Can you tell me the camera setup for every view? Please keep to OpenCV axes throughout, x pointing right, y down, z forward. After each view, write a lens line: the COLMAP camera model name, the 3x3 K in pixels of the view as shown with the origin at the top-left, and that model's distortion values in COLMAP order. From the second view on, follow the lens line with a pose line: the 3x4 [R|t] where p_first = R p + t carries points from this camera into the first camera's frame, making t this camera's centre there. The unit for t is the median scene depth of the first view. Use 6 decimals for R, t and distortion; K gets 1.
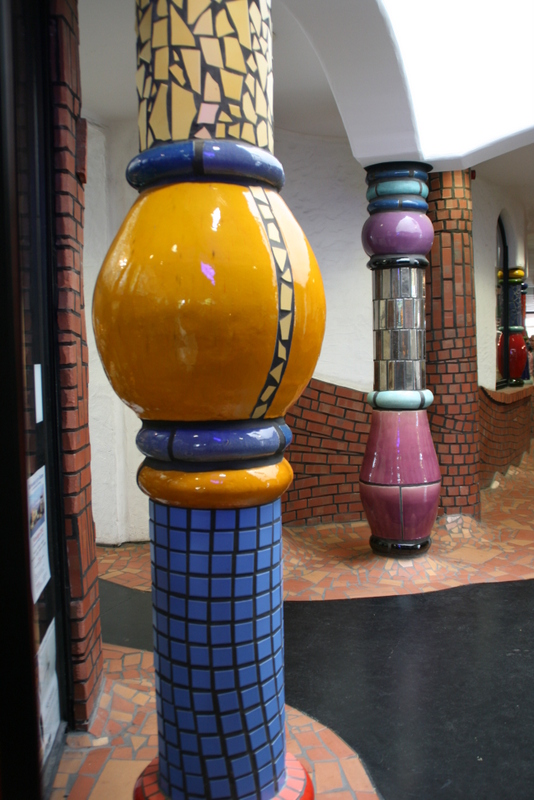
lens RADIAL K [[801.4, 0, 267.0], [0, 801.4, 400.0], [0, 0, 1]] dist [-0.105749, 0.000922]
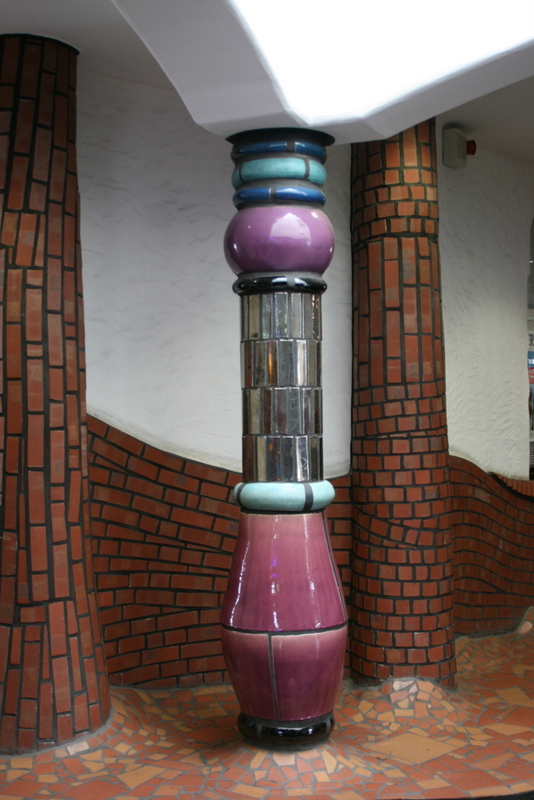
lens RADIAL K [[1144.1, 0, 267.0], [0, 1144.1, 400.0], [0, 0, 1]] dist [0.033827, 0.096291]
pose [[0.996602, 0.005882, -0.082164, 0.202364], [-0.011565, 0.997560, -0.068854, -0.012406], [0.081558, 0.069570, 0.994238, 0.068598]]
